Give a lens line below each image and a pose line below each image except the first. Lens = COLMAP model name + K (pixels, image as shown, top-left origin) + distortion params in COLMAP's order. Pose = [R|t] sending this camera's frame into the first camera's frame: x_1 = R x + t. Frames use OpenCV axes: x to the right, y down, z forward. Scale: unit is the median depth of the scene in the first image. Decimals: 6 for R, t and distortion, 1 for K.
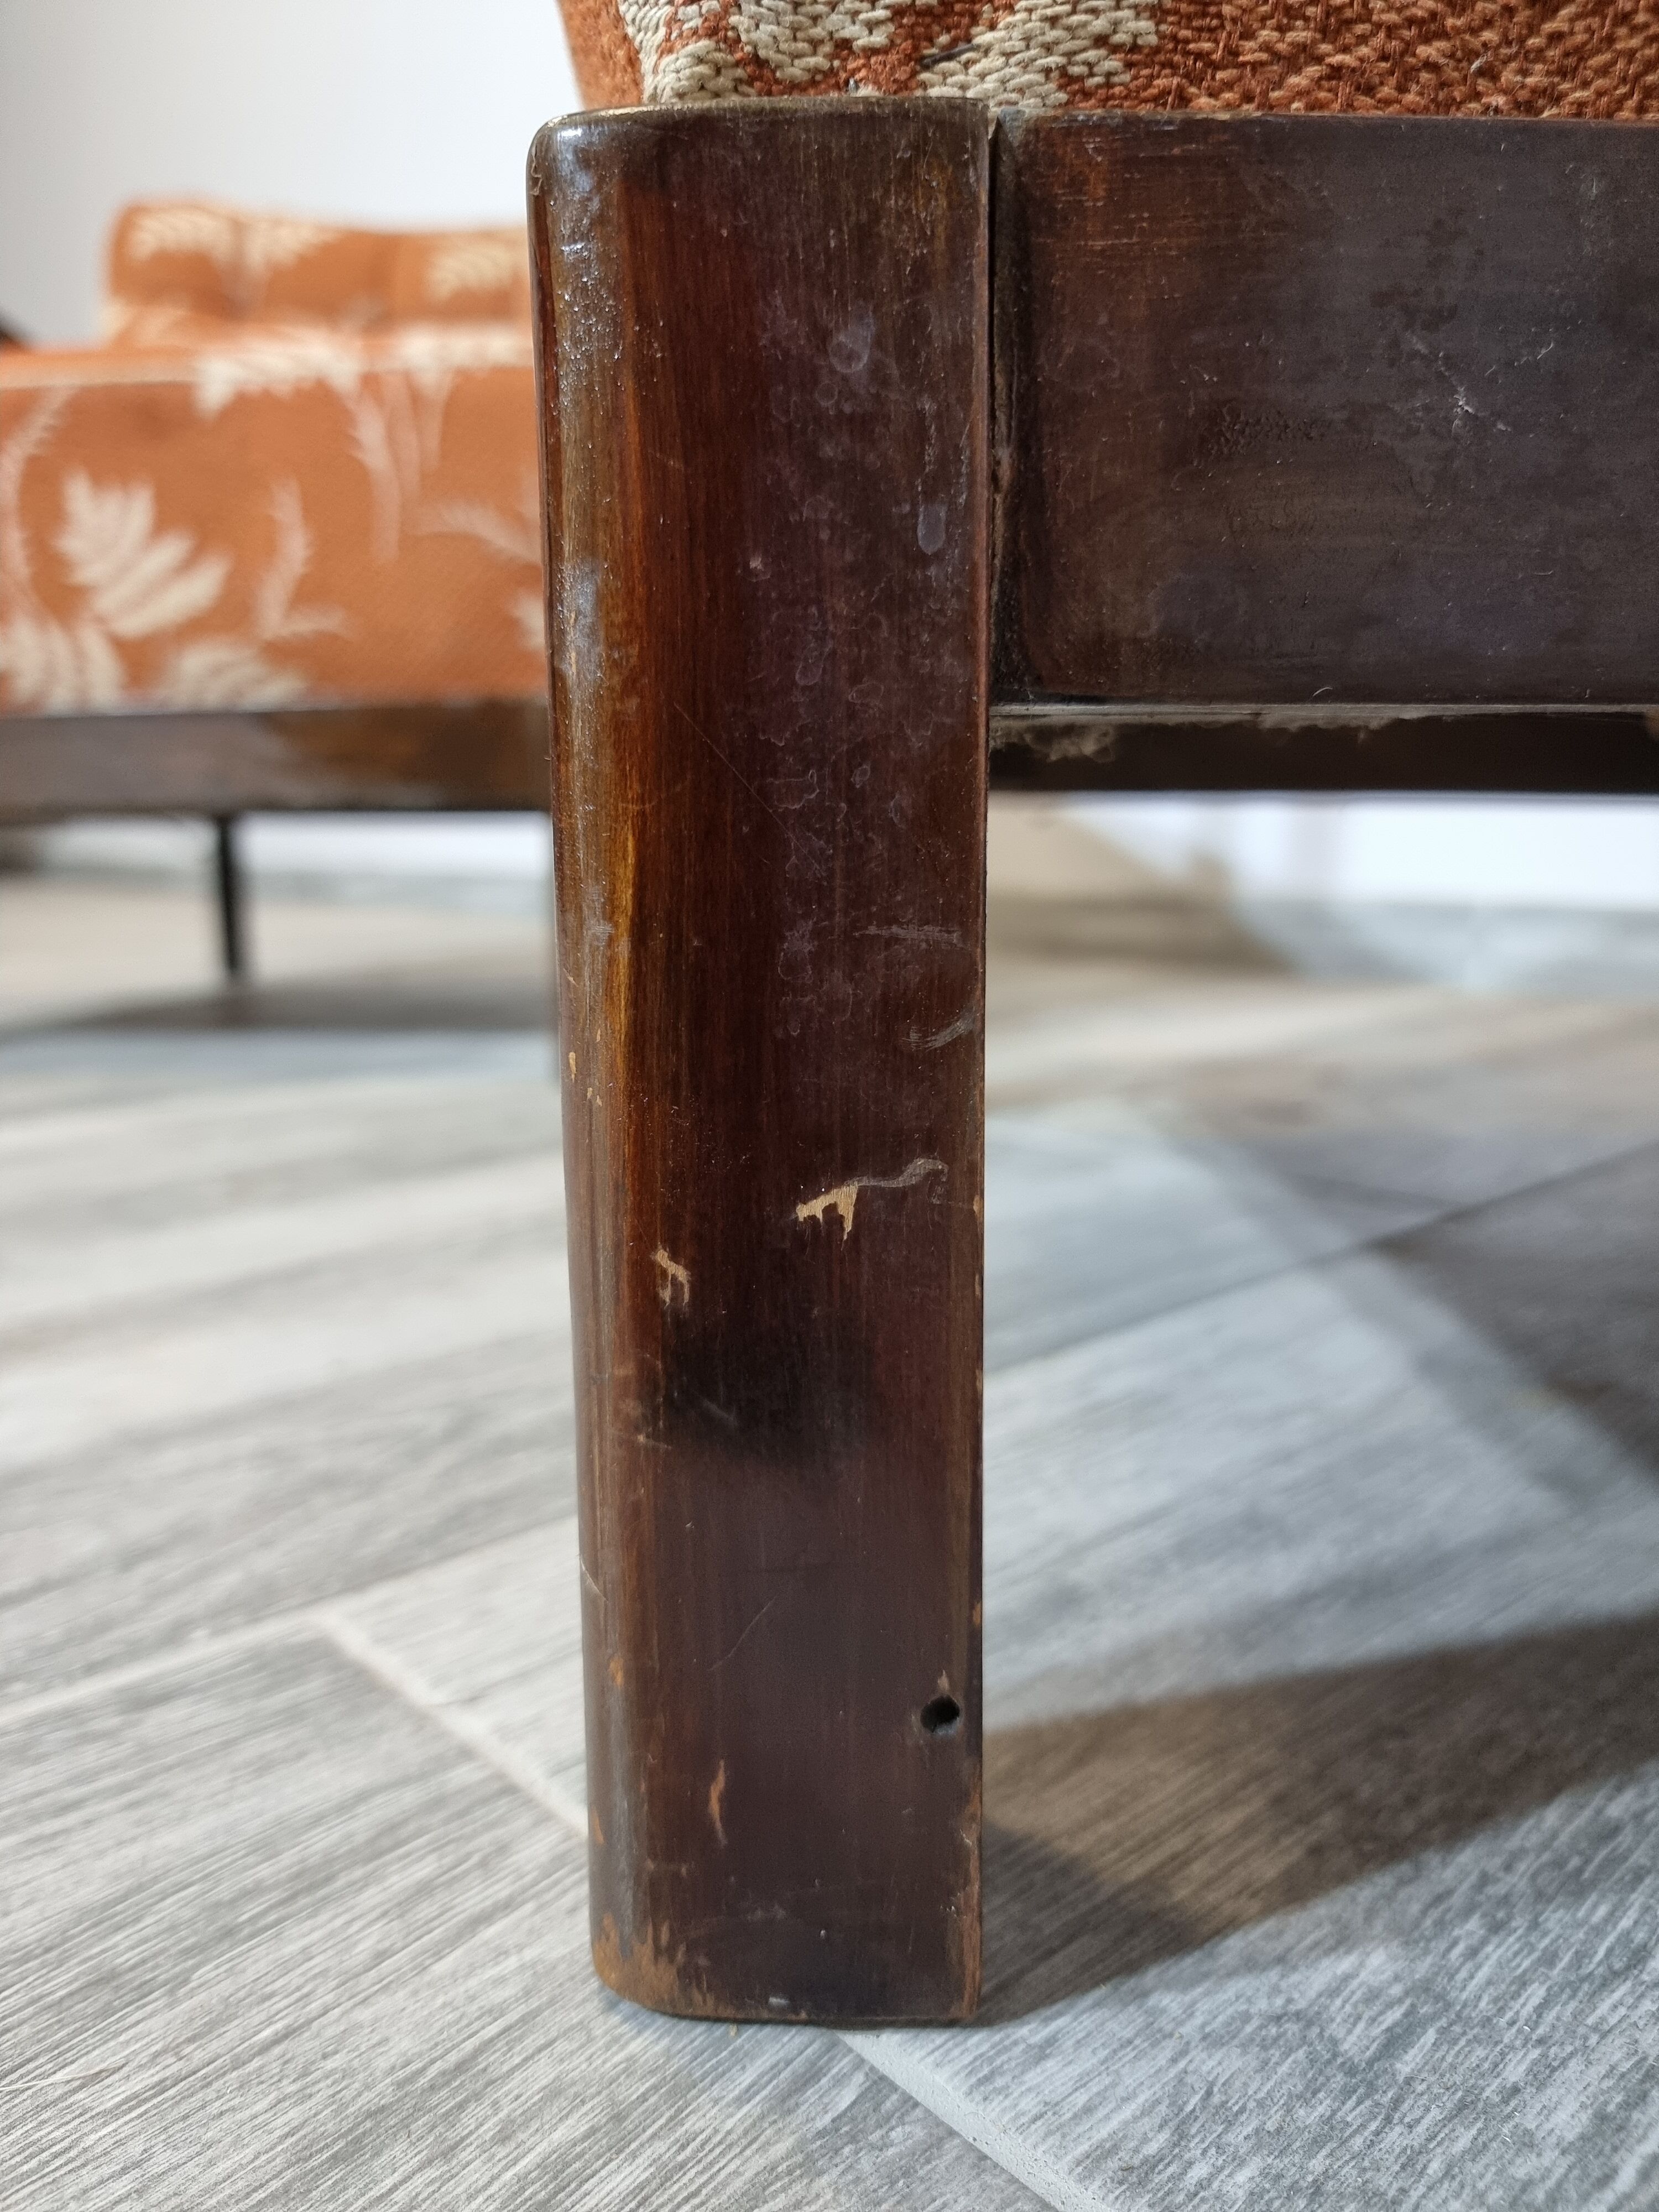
lens RADIAL K [[1656.6, 0, 787.0], [0, 1656.6, 1072.1], [0, 0, 1]] dist [-0.014761, -0.004463]
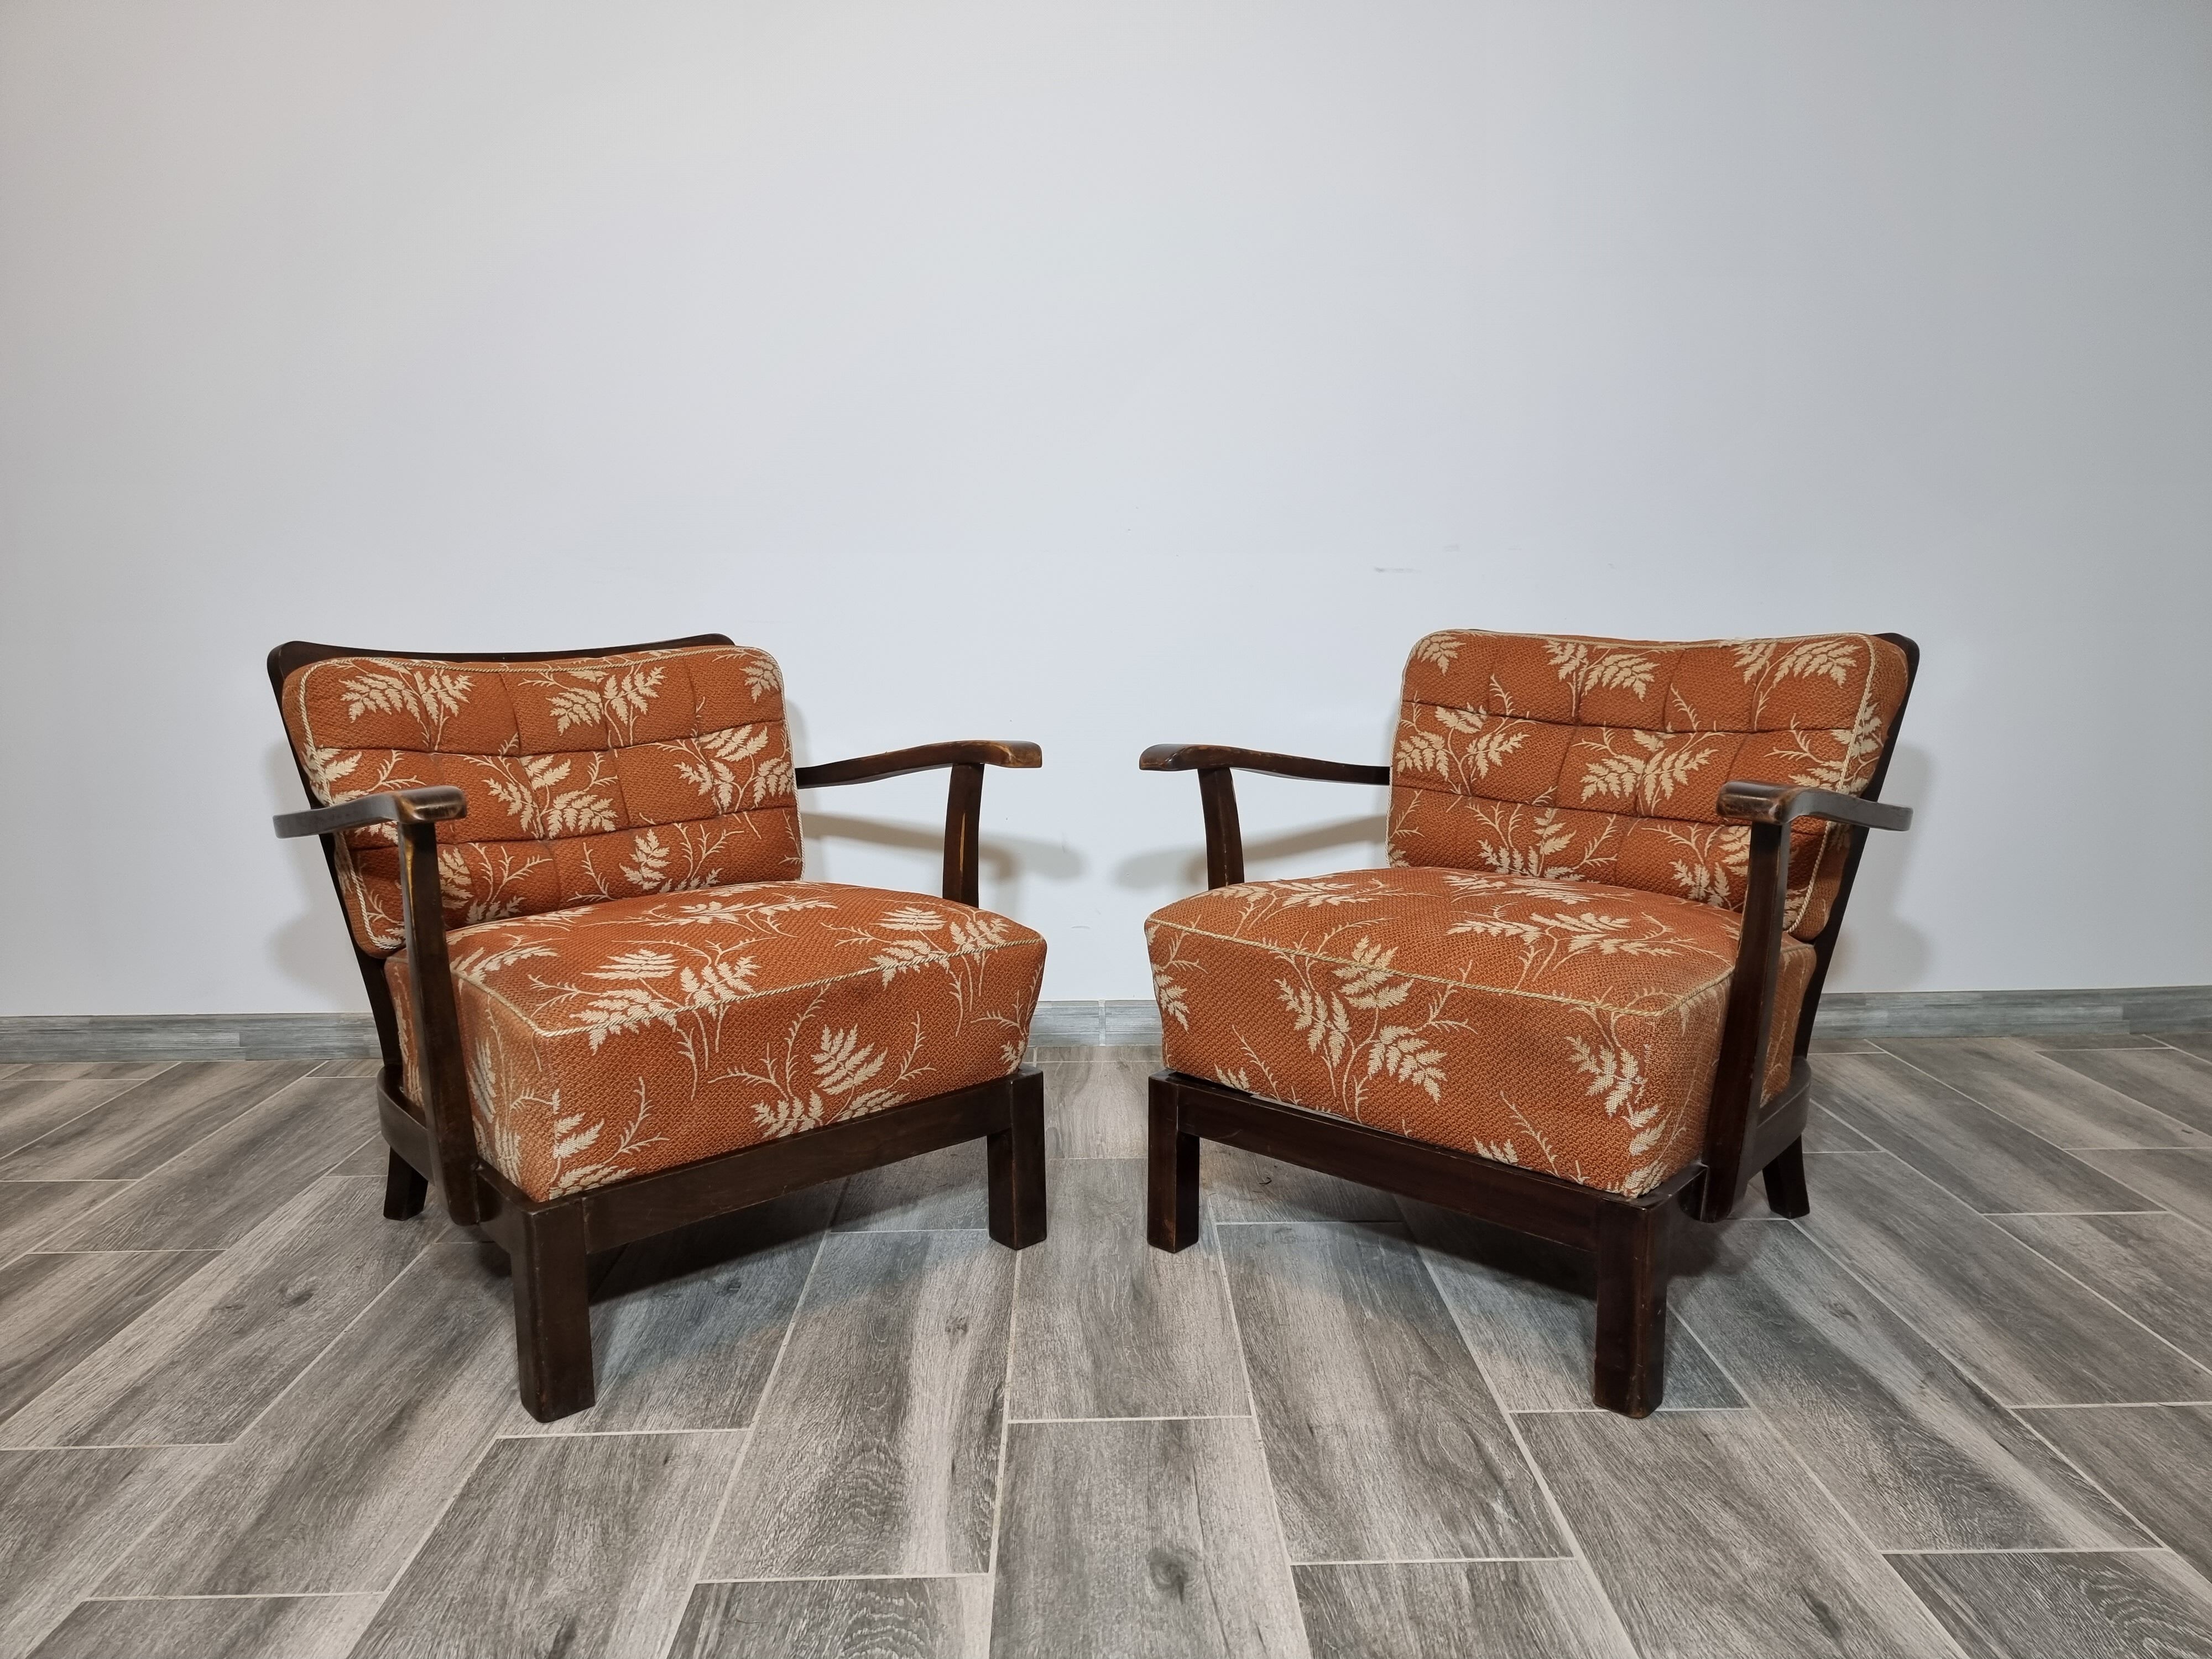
lens RADIAL K [[1548.8, 0, 1108.5], [0, 1548.8, 840.9], [0, 0, 1]] dist [0.074955, -0.067507]
pose [[0.645338, -0.118463, 0.754656, -4.649987], [0.114699, 0.991729, 0.057594, -1.904424], [-0.755237, 0.049390, 0.653588, -1.390957]]
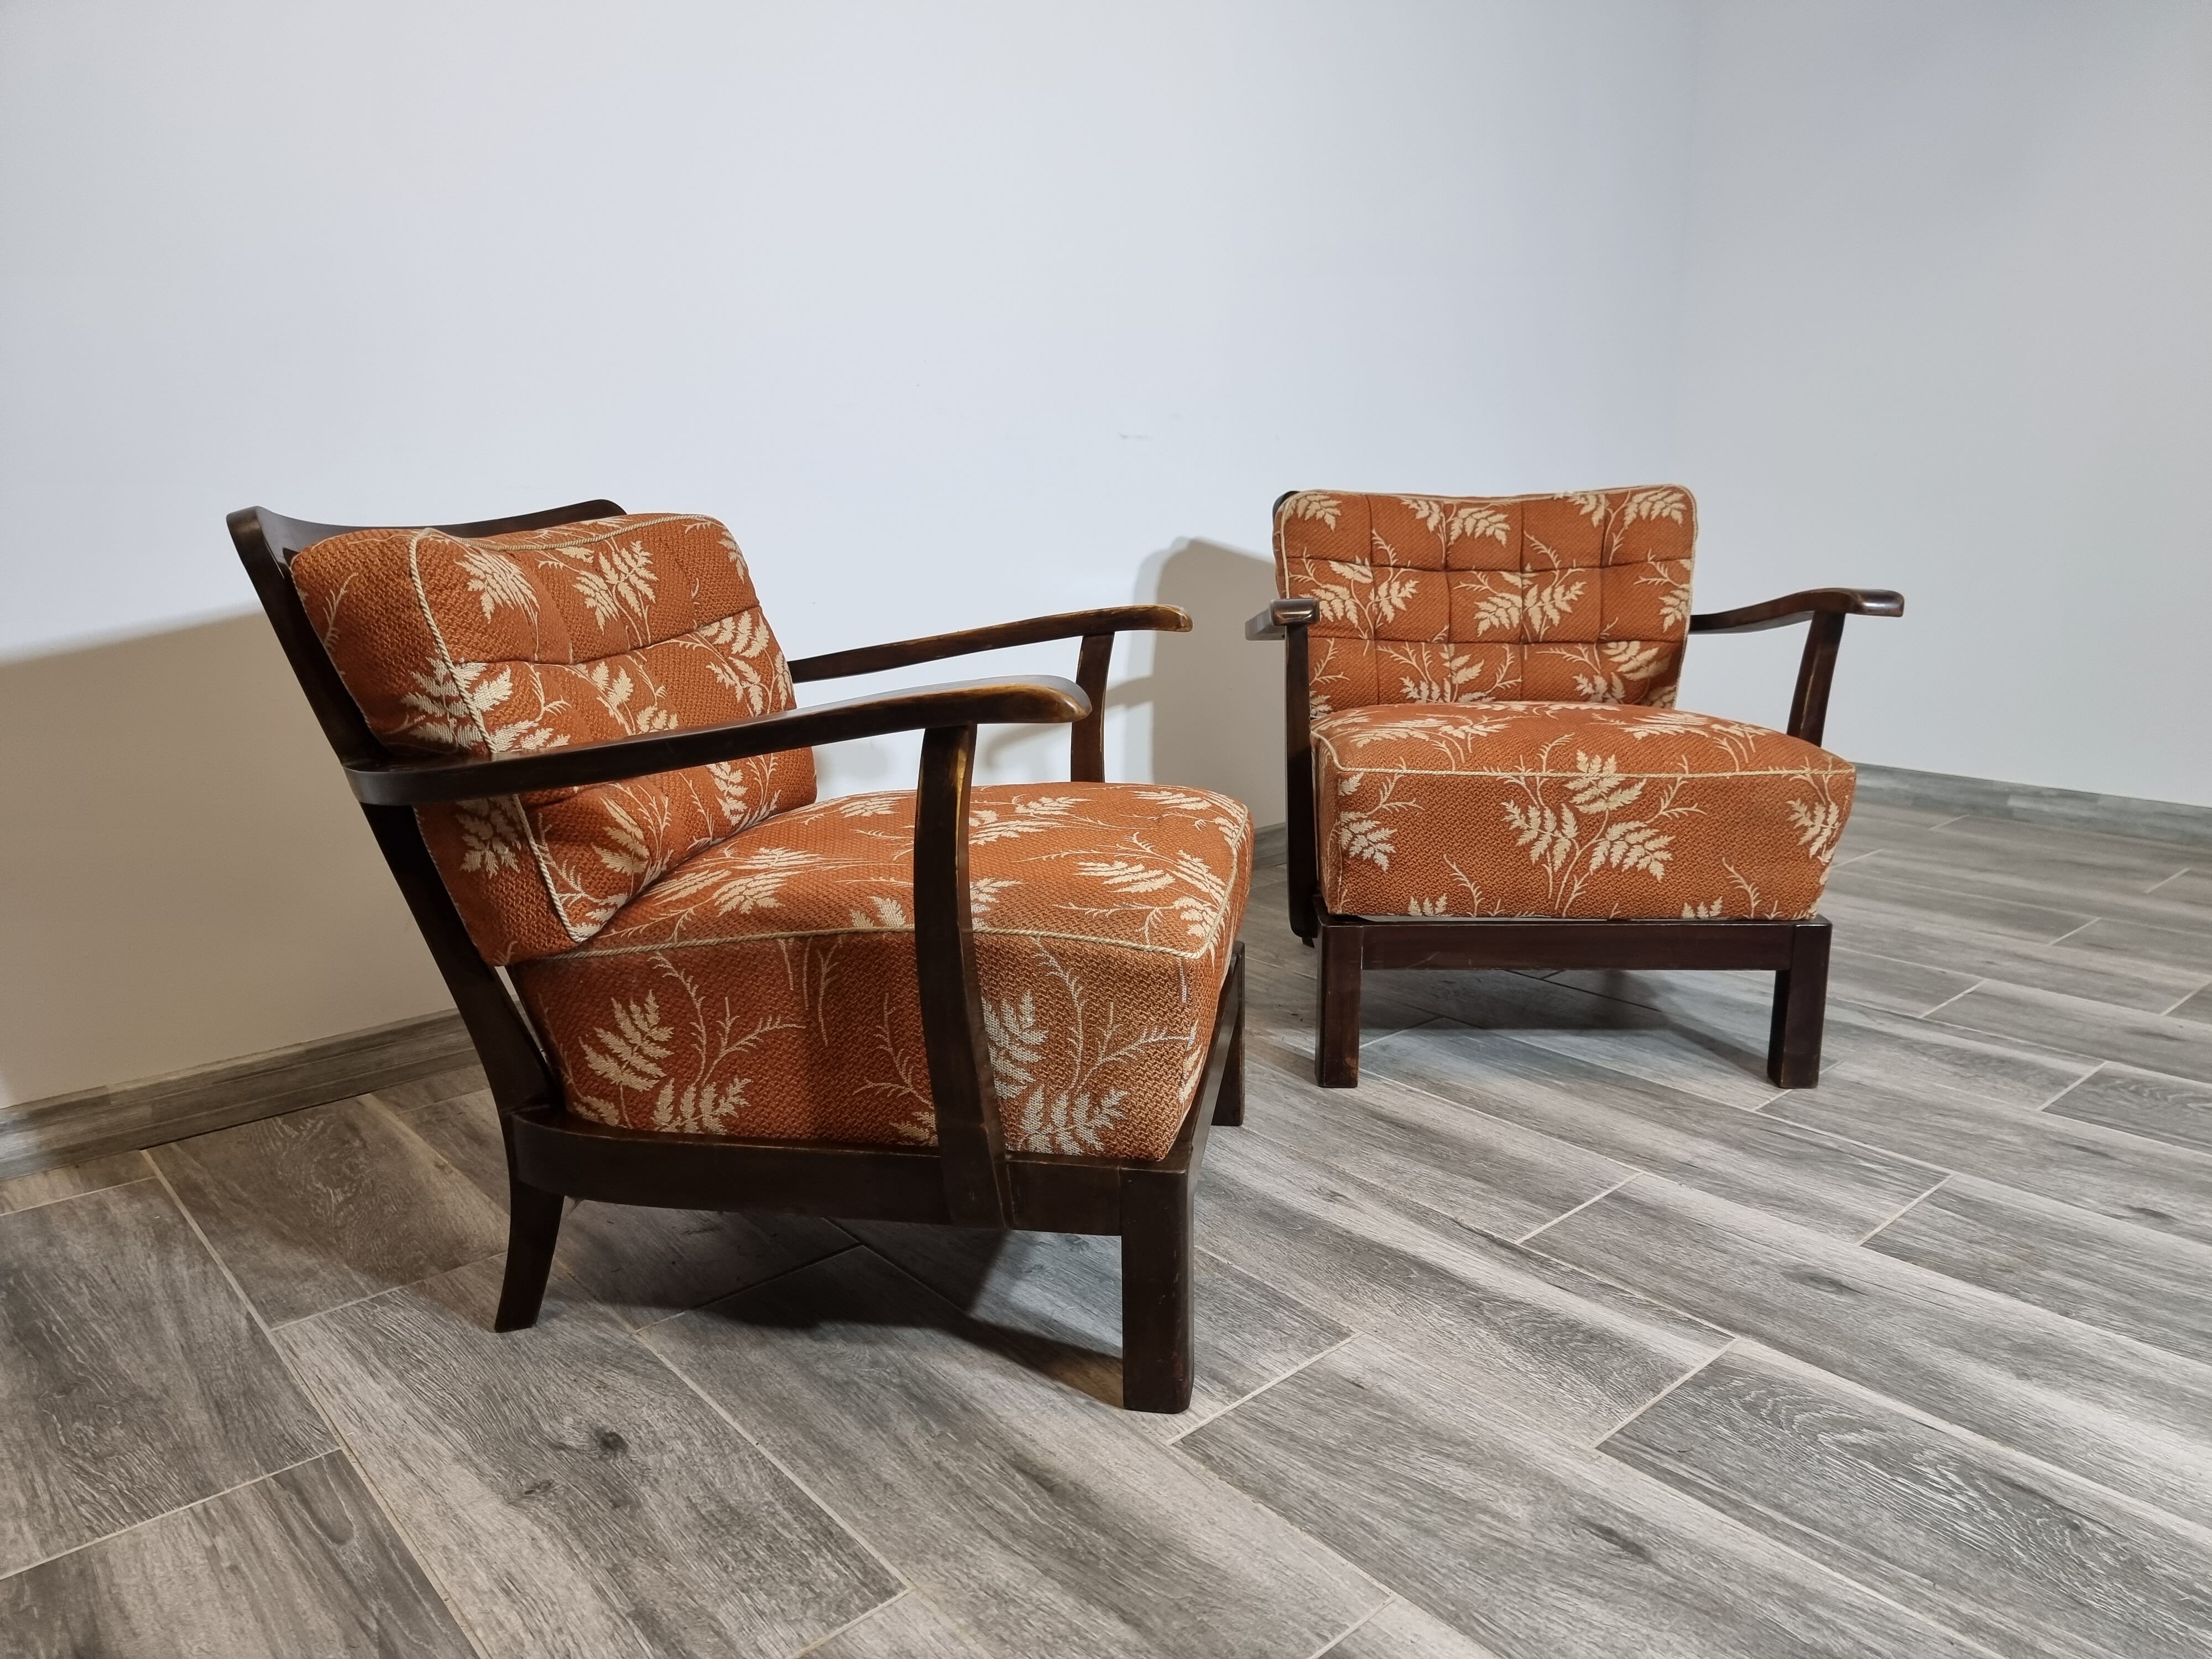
lens RADIAL K [[1548.8, 0, 1132.8], [0, 1548.8, 830.0], [0, 0, 1]] dist [0.074955, -0.067507]
pose [[-0.009800, -0.212543, 0.977103, -6.063422], [0.156513, 0.964780, 0.211432, -2.427930], [-0.987627, 0.155001, 0.023811, 3.096801]]
